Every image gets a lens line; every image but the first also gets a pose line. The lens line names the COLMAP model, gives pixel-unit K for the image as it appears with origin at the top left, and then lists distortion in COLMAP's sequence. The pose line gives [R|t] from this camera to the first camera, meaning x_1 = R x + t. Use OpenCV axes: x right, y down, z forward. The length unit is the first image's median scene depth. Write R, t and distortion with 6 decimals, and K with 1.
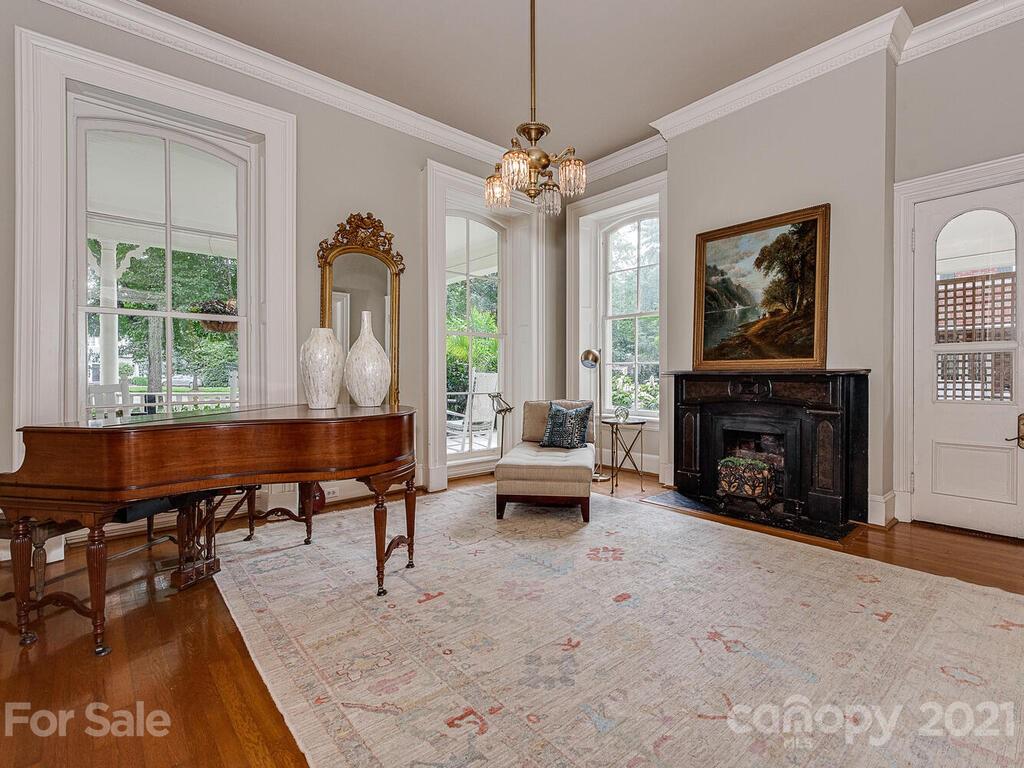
lens RADIAL K [[522.3, 0, 512.1], [0, 522.3, 384.6], [0, 0, 1]] dist [0.001340, -0.000119]
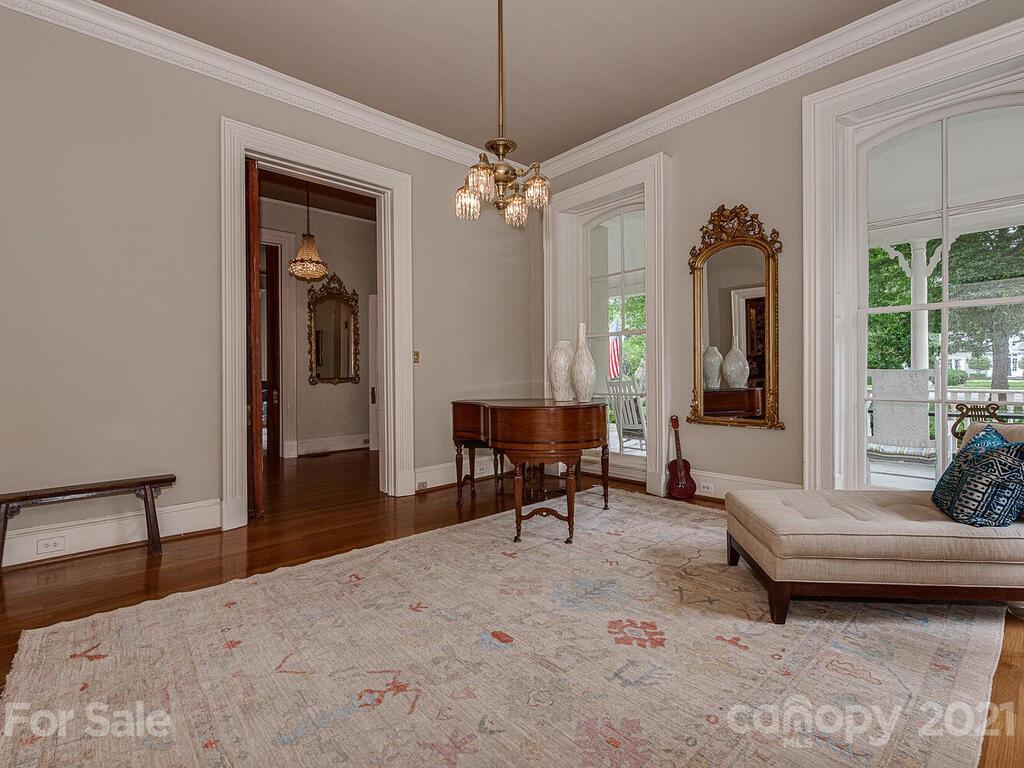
lens RADIAL K [[478.7, 0, 510.4], [0, 478.7, 377.7], [0, 0, 1]] dist [0.015685, 0.000075]
pose [[0.001783, 0.006666, -0.999976, 0.962240], [-0.006229, 0.999958, 0.006655, -0.025051], [0.999979, 0.006217, 0.001824, 0.967998]]
